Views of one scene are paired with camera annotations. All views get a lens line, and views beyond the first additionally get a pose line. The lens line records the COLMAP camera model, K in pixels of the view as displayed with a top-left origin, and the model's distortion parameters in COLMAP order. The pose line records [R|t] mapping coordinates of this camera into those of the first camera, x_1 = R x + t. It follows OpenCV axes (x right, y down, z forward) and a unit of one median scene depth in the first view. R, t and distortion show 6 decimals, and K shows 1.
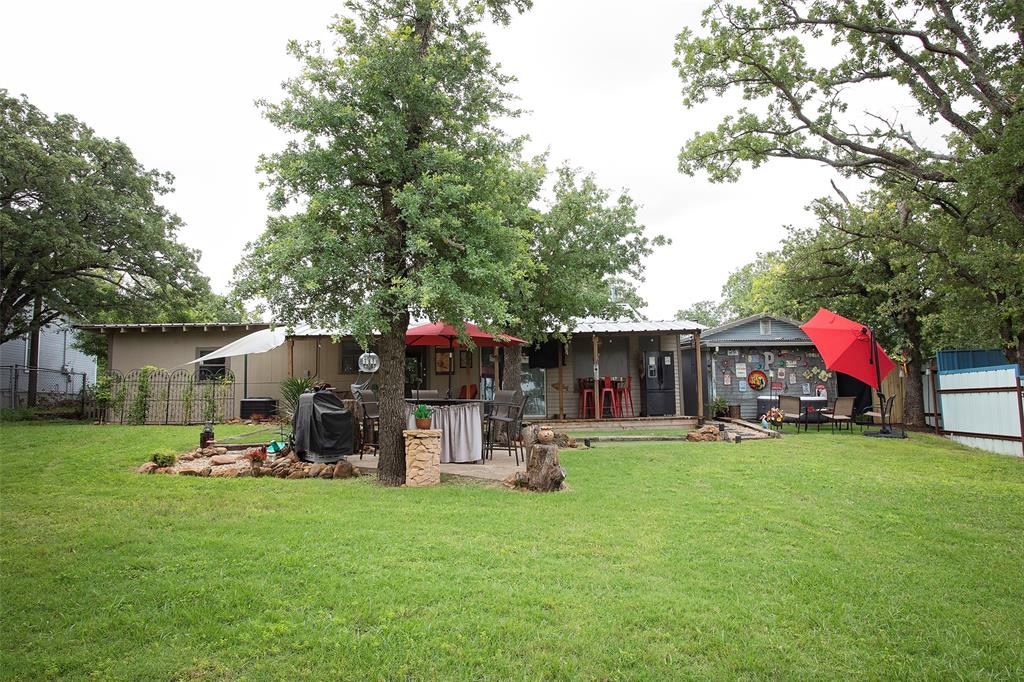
lens RADIAL K [[673.0, 0, 512.0], [0, 673.0, 341.0], [0, 0, 1]] dist [-0.002269, -0.000705]
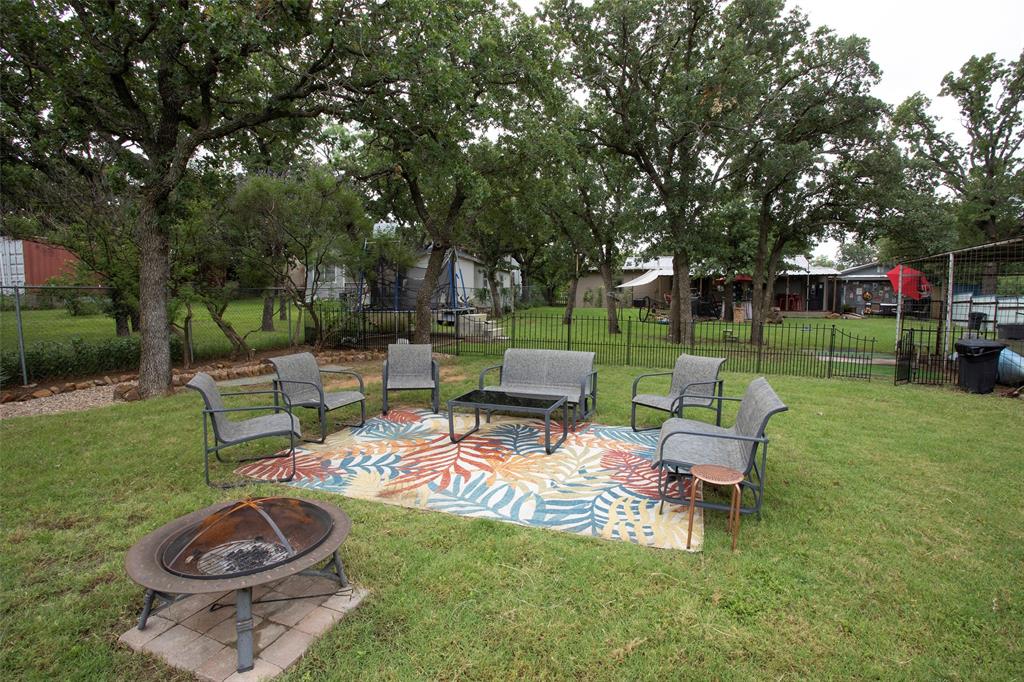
lens RADIAL K [[494.9, 0, 512.0], [0, 494.9, 341.0], [0, 0, 1]] dist [-0.063093, 0.024709]
pose [[0.935730, 0.049592, -0.349214, -0.170816], [0.007626, 0.986991, 0.160595, -0.061370], [0.352636, -0.152936, 0.923179, -0.933201]]
